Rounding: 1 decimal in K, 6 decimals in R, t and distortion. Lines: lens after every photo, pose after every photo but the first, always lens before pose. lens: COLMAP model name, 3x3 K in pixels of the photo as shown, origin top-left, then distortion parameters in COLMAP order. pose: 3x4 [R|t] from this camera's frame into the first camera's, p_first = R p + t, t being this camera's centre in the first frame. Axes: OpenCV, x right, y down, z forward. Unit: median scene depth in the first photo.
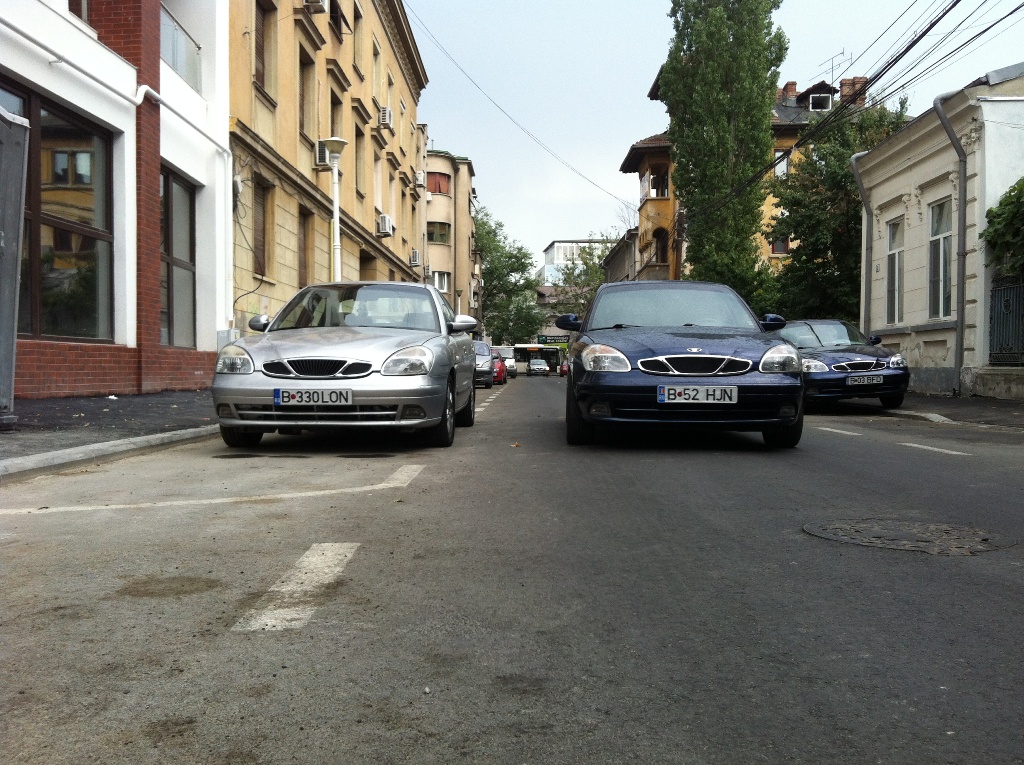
lens RADIAL K [[953.9, 0, 512.1], [0, 953.9, 379.5], [0, 0, 1]] dist [0.035433, 0.000000]
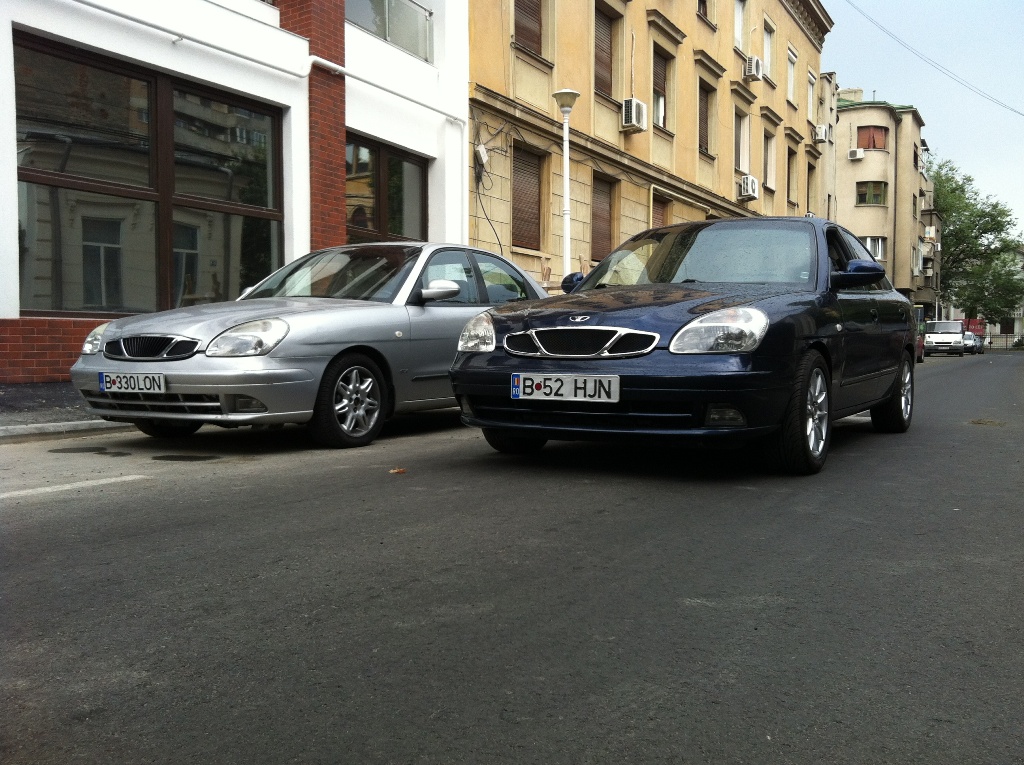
lens RADIAL K [[953.9, 0, 512.7], [0, 953.9, 385.3], [0, 0, 1]] dist [0.035433, 0.000000]
pose [[0.887027, 0.016157, -0.461435, 0.168197], [-0.002149, 0.999521, 0.030868, -0.002058], [0.461713, -0.026389, 0.886637, 0.149330]]
